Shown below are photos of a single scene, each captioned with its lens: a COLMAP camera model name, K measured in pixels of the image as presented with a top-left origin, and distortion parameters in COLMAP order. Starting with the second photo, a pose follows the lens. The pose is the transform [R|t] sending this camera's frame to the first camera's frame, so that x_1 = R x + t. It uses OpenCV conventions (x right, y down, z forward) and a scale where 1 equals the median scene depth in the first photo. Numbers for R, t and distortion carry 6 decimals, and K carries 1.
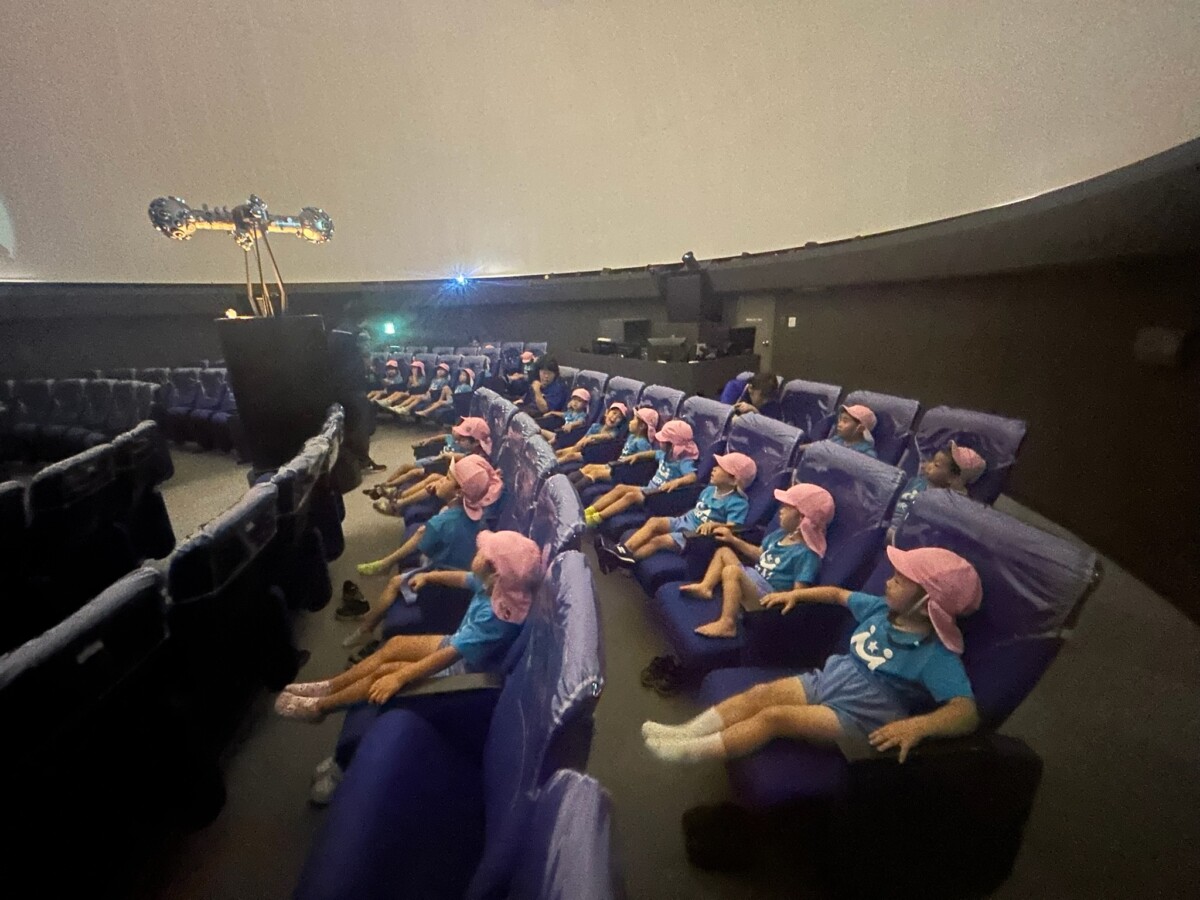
lens RADIAL K [[486.3, 0, 600.0], [0, 486.3, 450.0], [0, 0, 1]] dist [-0.000735, -0.000348]
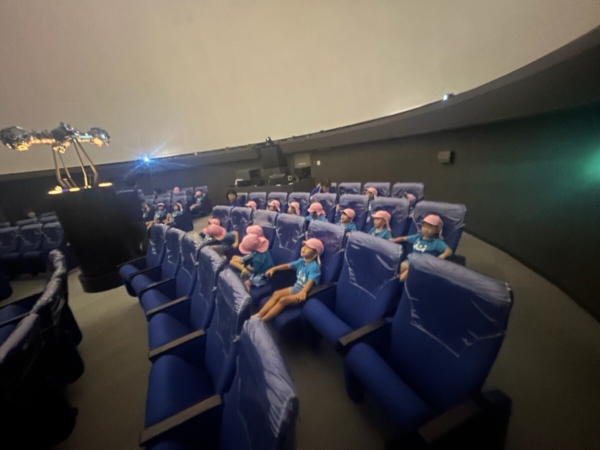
lens RADIAL K [[243.1, 0, 300.0], [0, 243.1, 225.0], [0, 0, 1]] dist [-0.000735, -0.000348]
pose [[0.914438, -0.192861, 0.355821, -0.303701], [0.204653, 0.978824, 0.004593, 0.024289], [-0.349172, 0.068620, 0.934543, -0.127381]]
